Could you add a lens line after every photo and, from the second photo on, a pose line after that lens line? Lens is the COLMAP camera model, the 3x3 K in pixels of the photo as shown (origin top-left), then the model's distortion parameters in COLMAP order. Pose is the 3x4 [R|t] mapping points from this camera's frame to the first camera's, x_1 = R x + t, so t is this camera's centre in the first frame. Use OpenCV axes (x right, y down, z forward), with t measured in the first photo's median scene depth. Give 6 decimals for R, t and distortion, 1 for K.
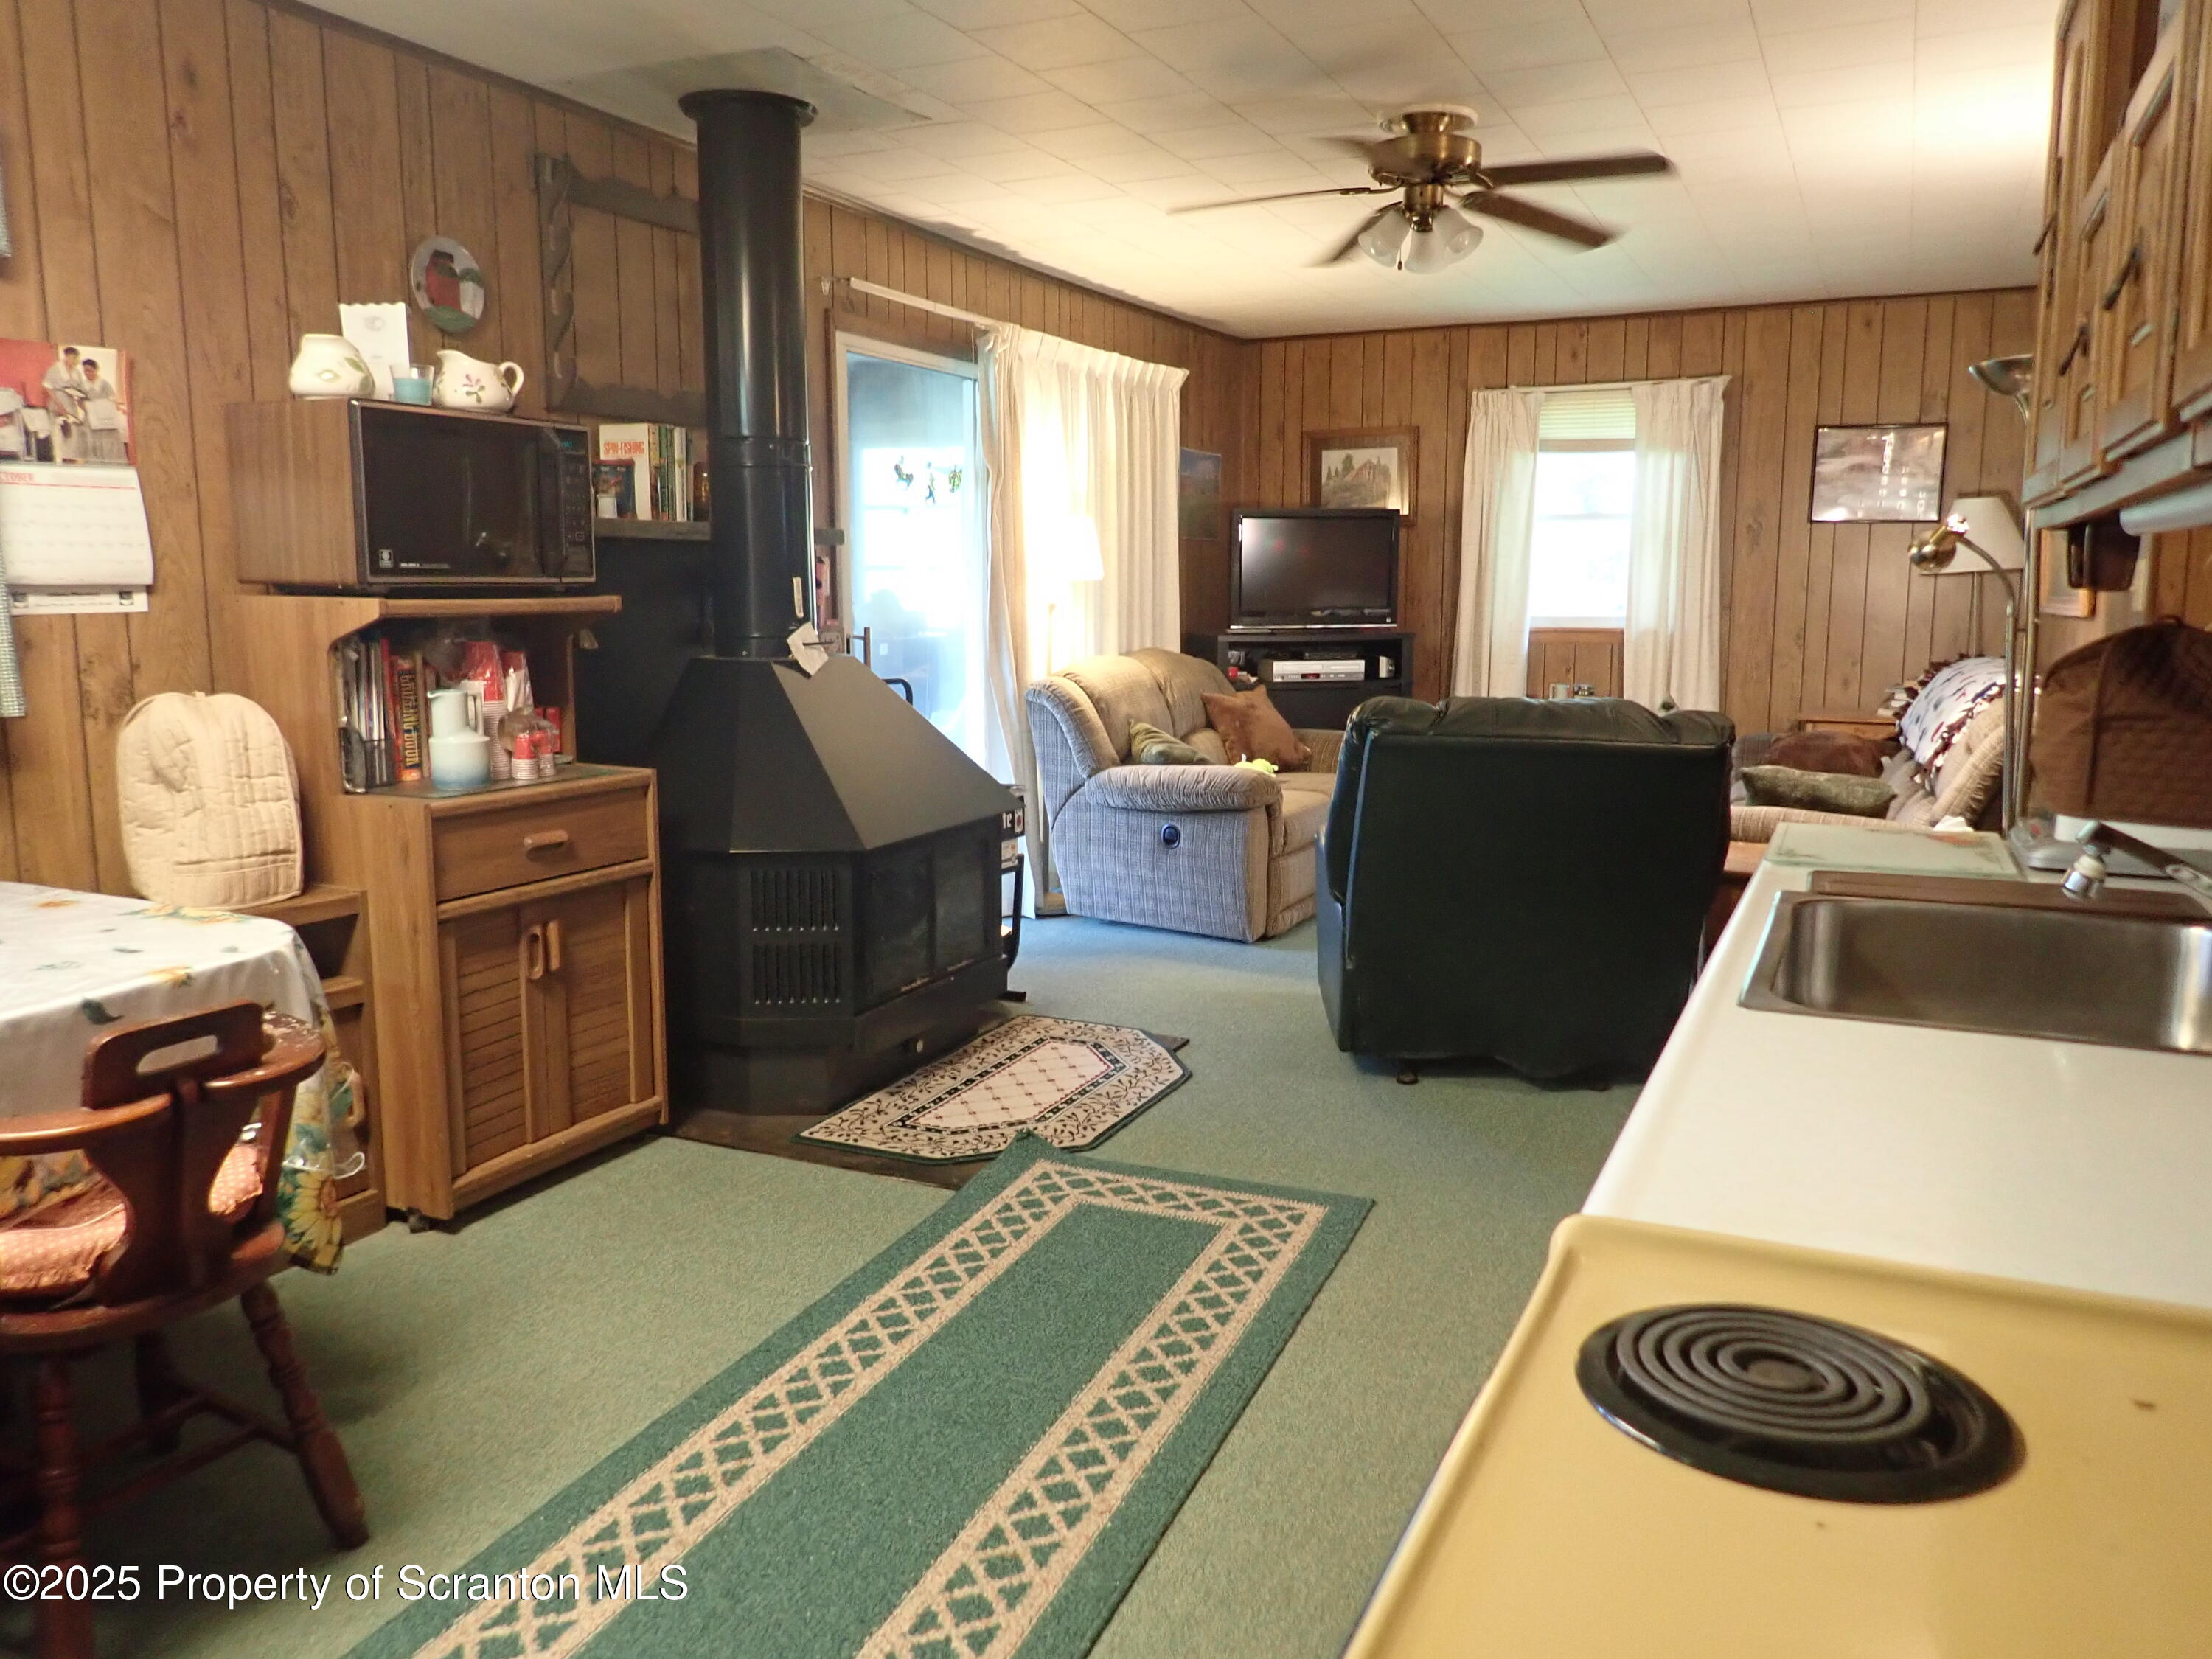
lens RADIAL K [[1634.7, 0, 1110.3], [0, 1634.7, 818.3], [0, 0, 1]] dist [0.002601, 0.000203]
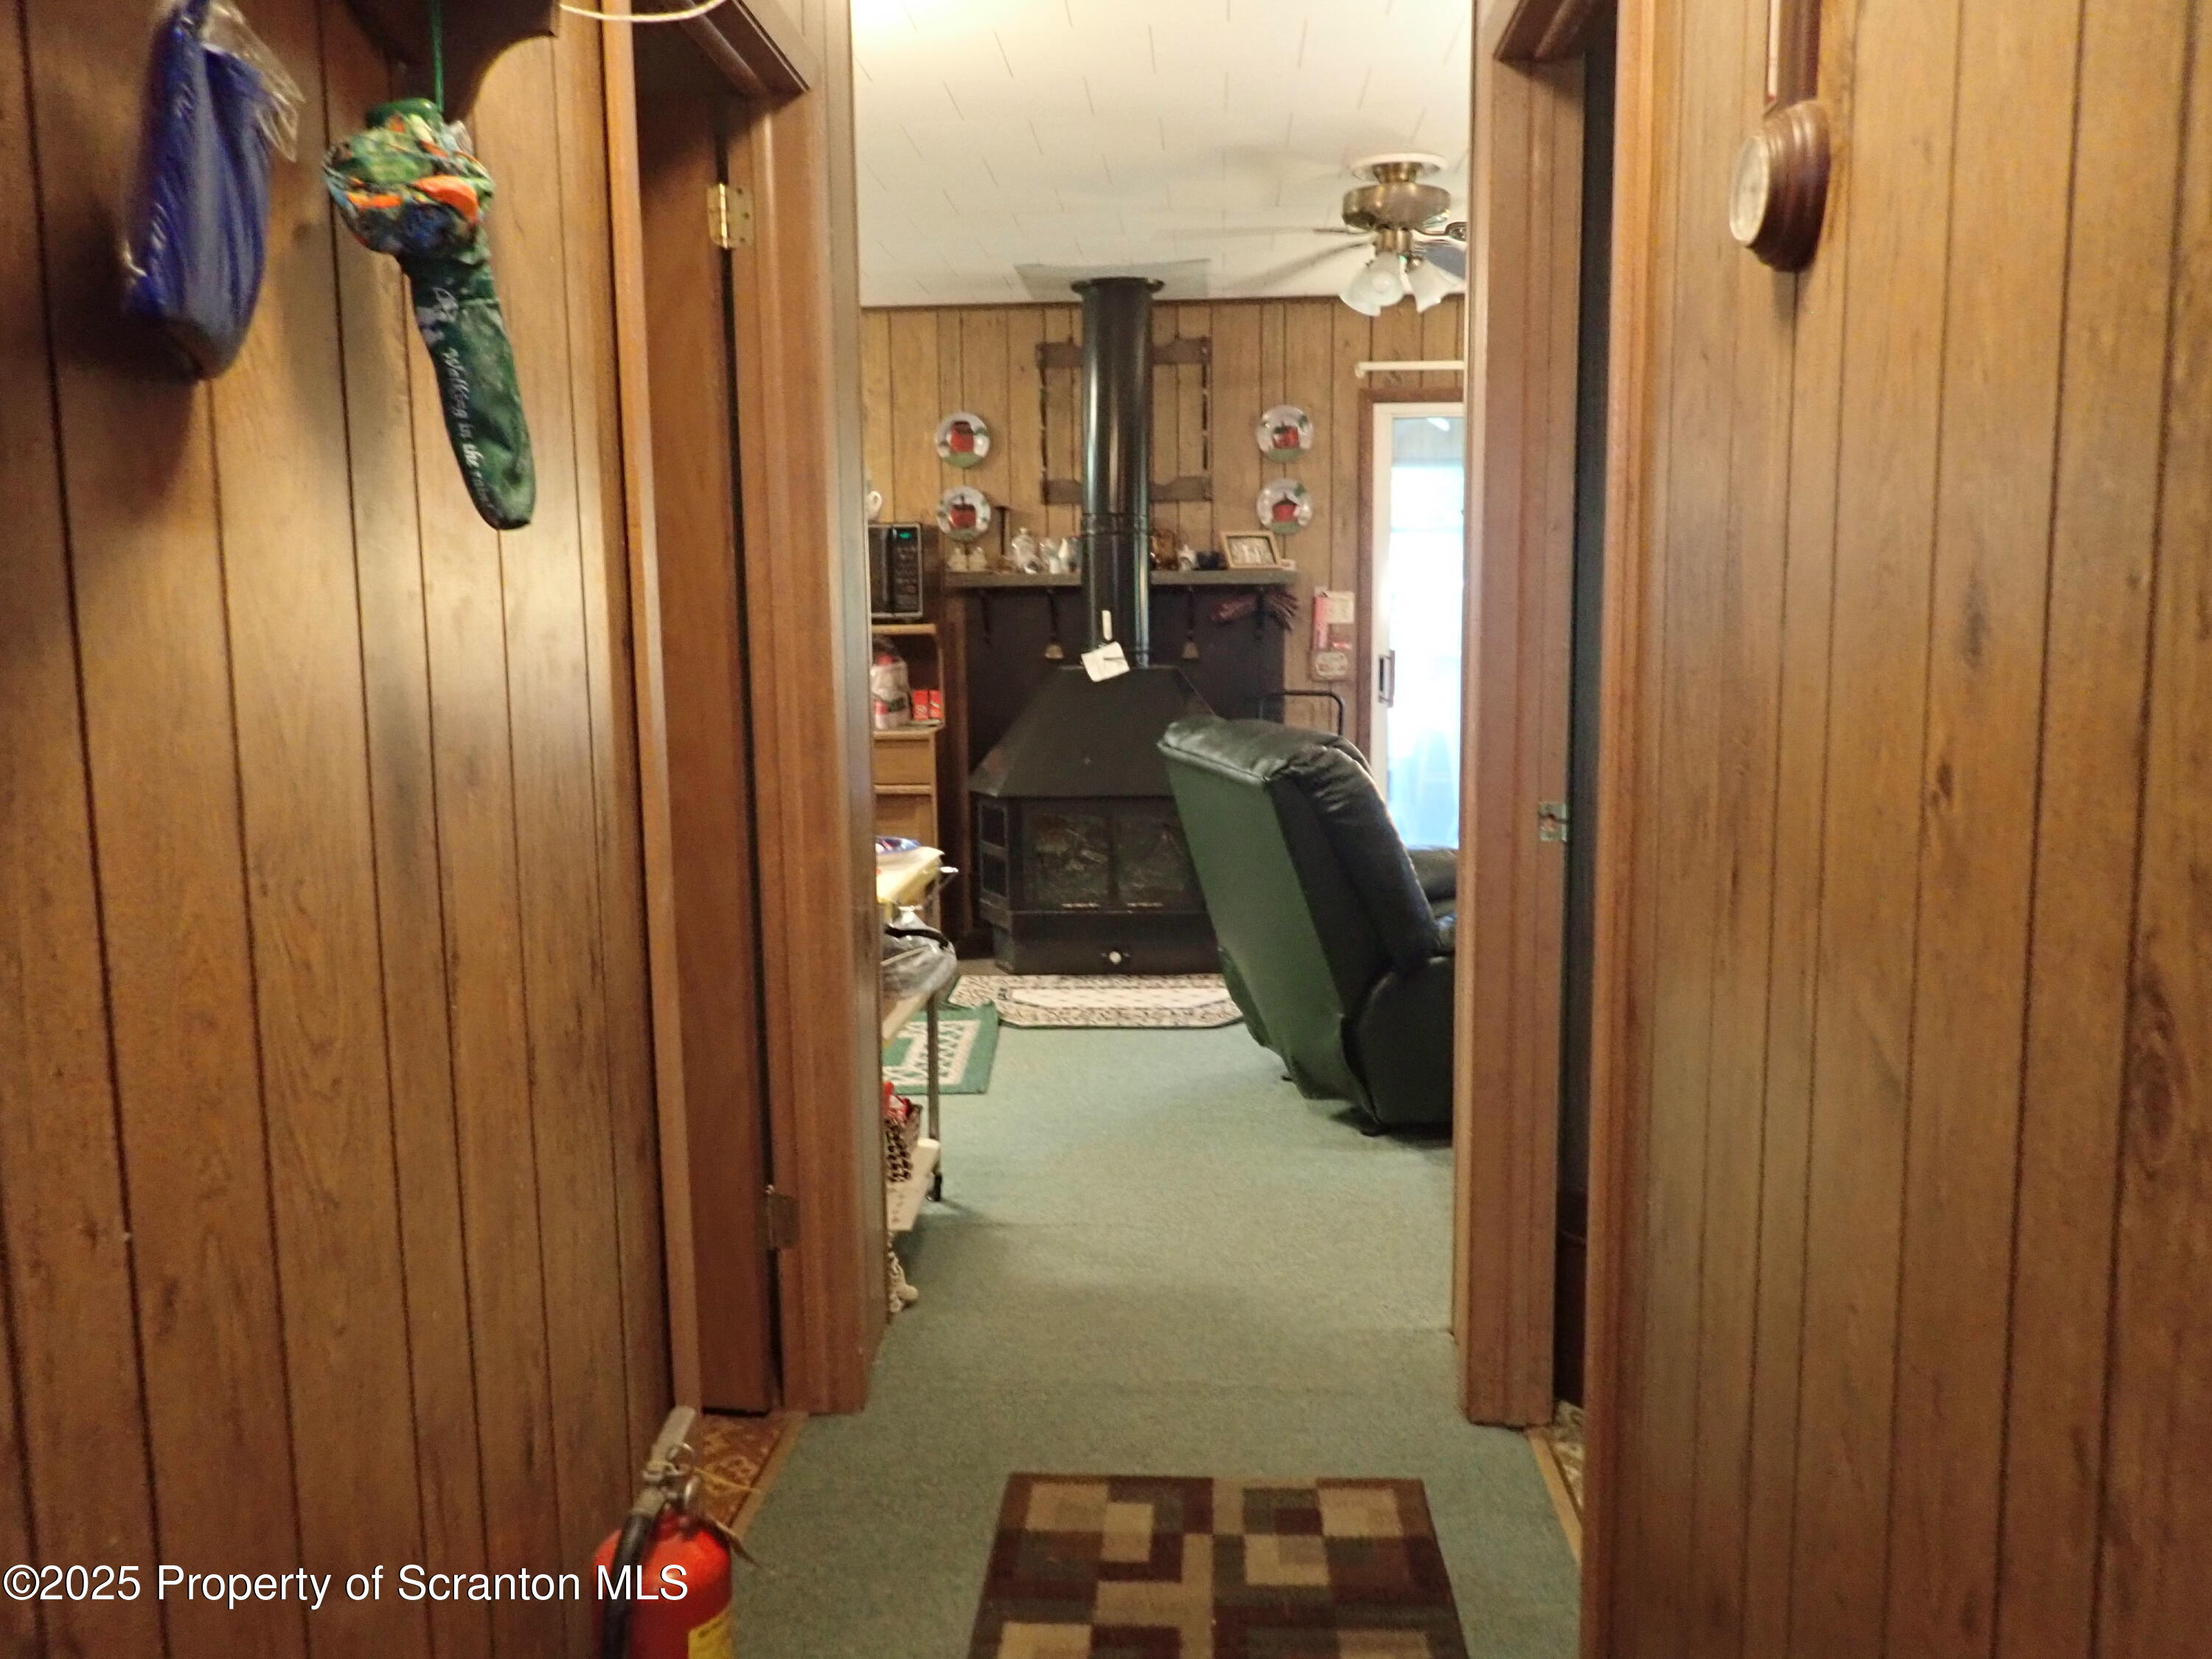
lens RADIAL K [[1634.7, 0, 1110.3], [0, 1634.7, 818.3], [0, 0, 1]] dist [0.002601, 0.000203]
pose [[0.370966, 0.112192, -0.921844, 0.631572], [-0.123843, 0.989785, 0.070624, -0.039221], [0.920352, 0.087964, 0.381071, 0.268479]]
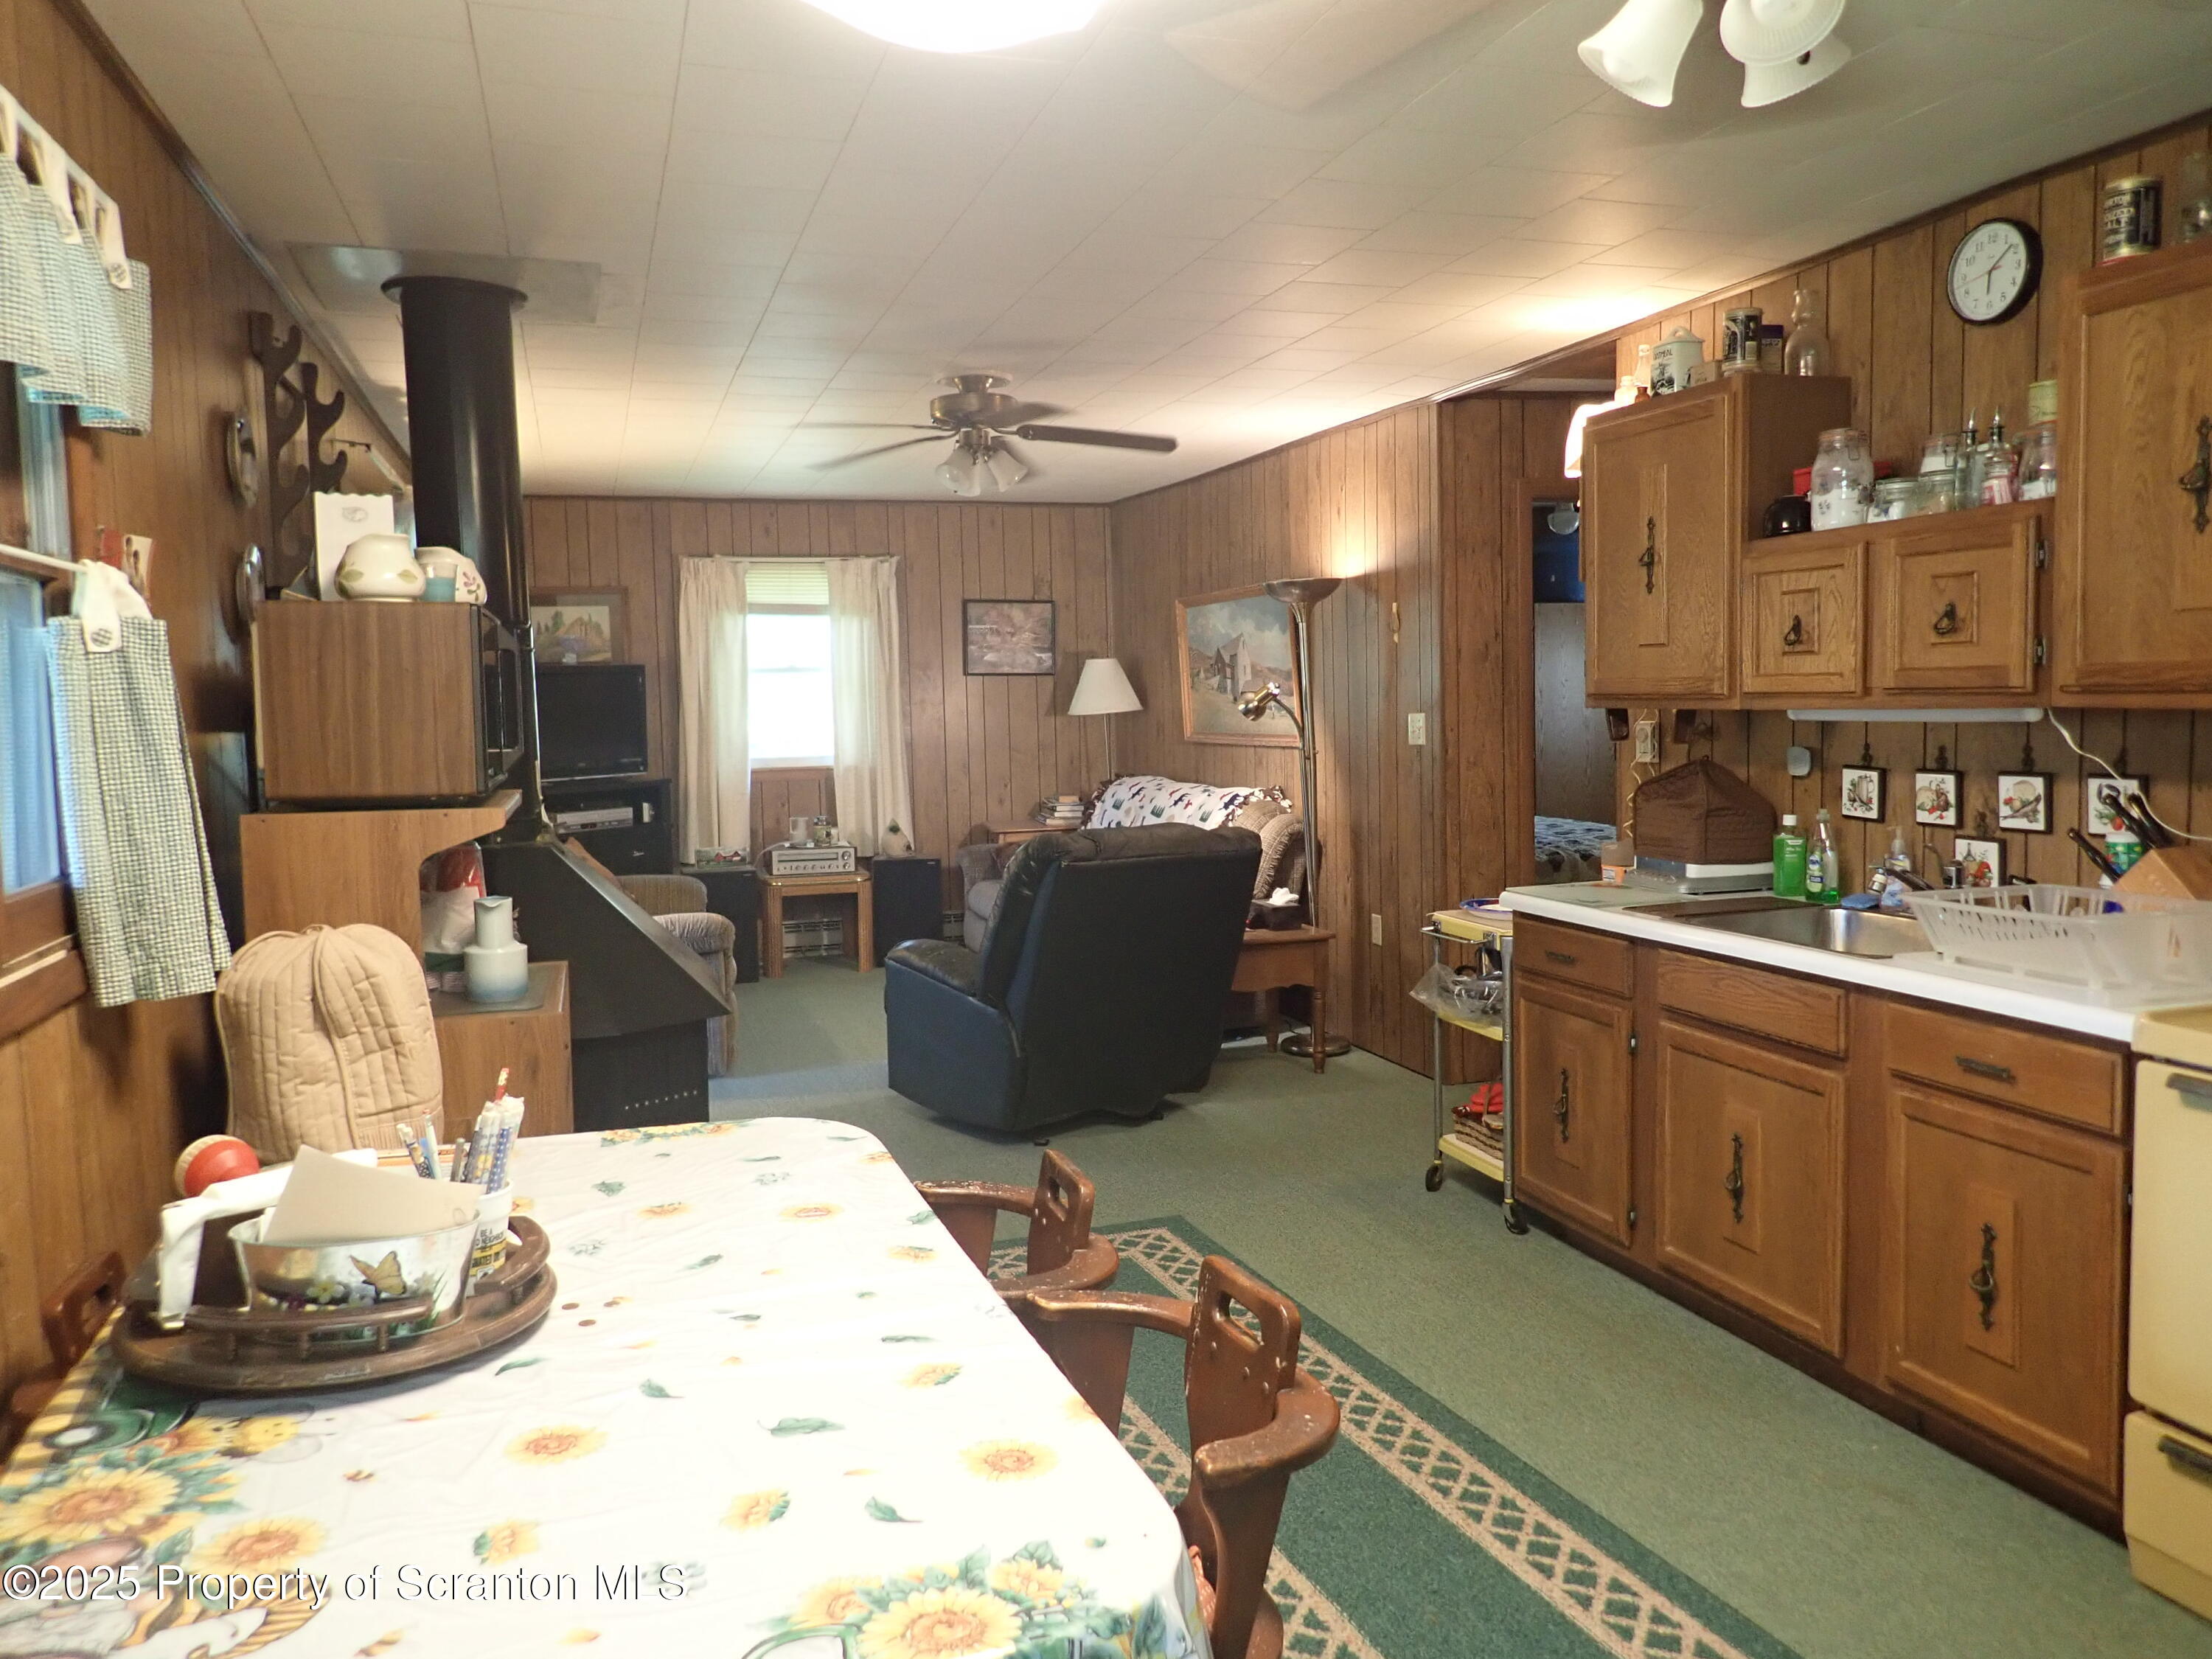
lens RADIAL K [[1637.9, 0, 1106.6], [0, 1637.9, 802.2], [0, 0, 1]] dist [0.002260, 0.000564]
pose [[0.729976, -0.062193, 0.680637, -0.346473], [0.119516, 0.992123, -0.037525, -0.023944], [-0.672942, 0.108740, 0.731659, 0.021285]]
